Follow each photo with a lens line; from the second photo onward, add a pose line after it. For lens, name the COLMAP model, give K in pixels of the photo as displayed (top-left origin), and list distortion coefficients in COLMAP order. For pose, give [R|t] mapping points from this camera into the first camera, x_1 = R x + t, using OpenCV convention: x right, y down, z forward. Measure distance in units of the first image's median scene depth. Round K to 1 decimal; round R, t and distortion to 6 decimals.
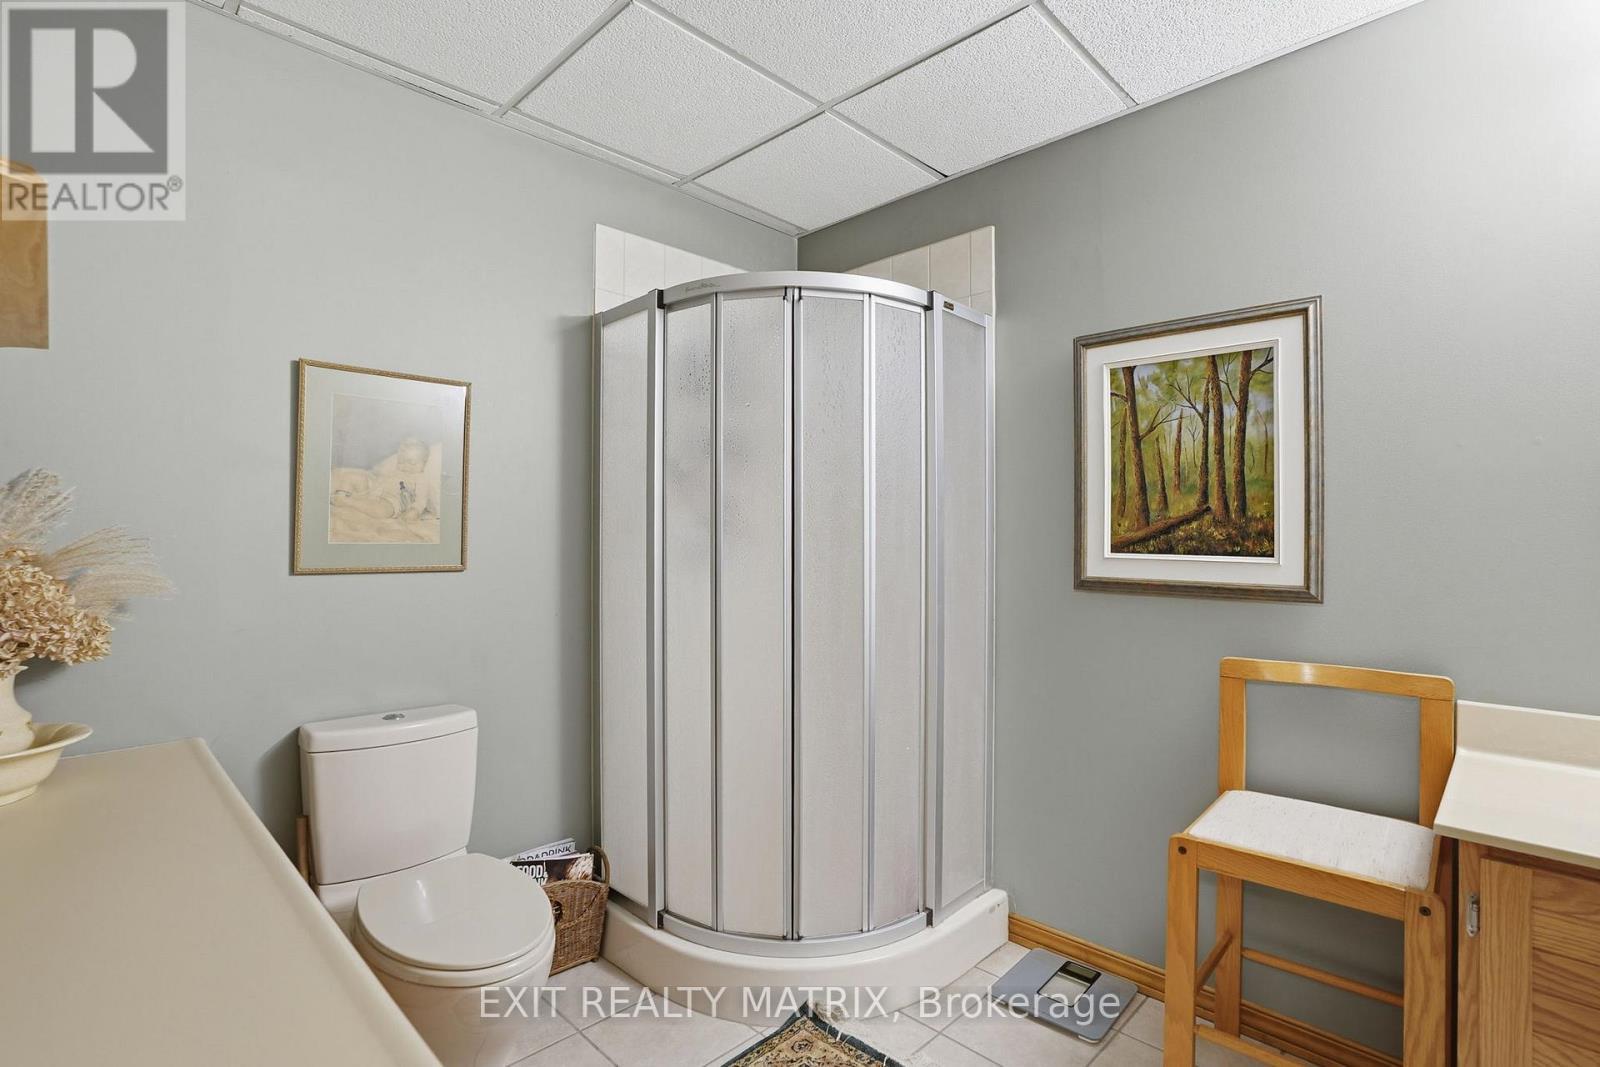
lens RADIAL K [[754.7, 0, 801.5], [0, 754.7, 531.3], [0, 0, 1]] dist [-0.041048, 0.004110]
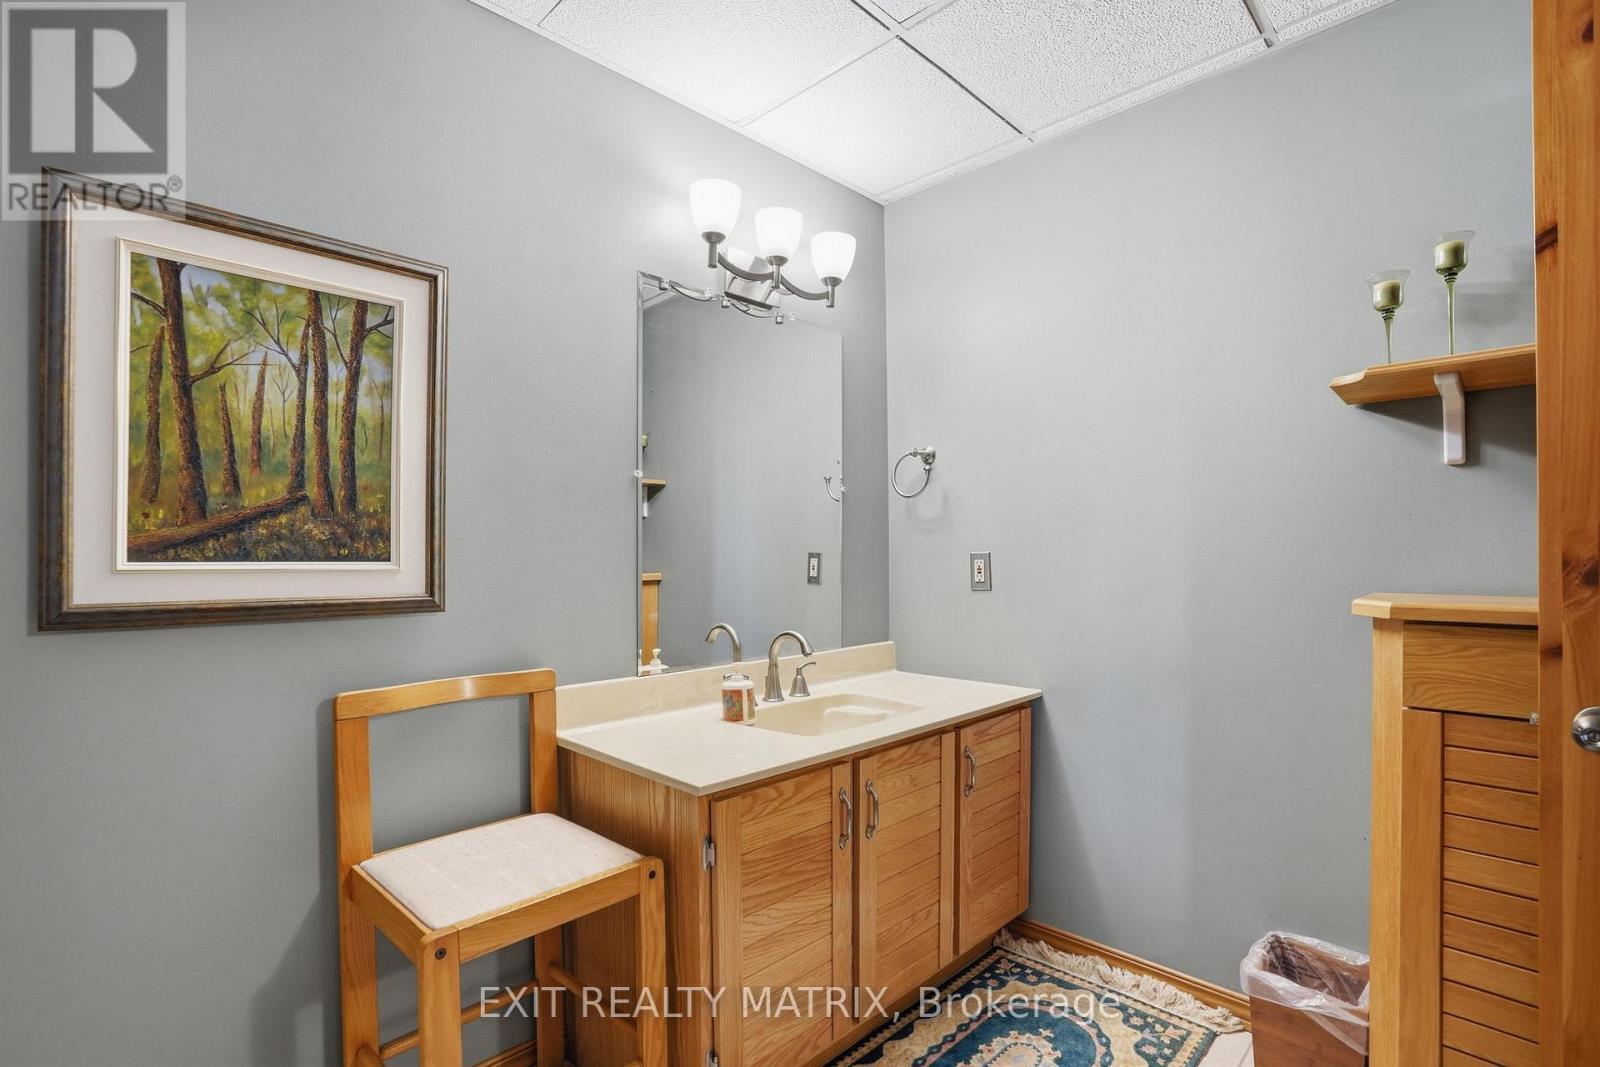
lens RADIAL K [[754.7, 0, 801.7], [0, 754.7, 546.7], [0, 0, 1]] dist [-0.041048, 0.004110]
pose [[-0.002177, -0.002859, 0.999994, -0.181496], [-0.005701, 0.999980, 0.002847, 0.012972], [-0.999981, -0.005695, -0.002193, 0.510017]]
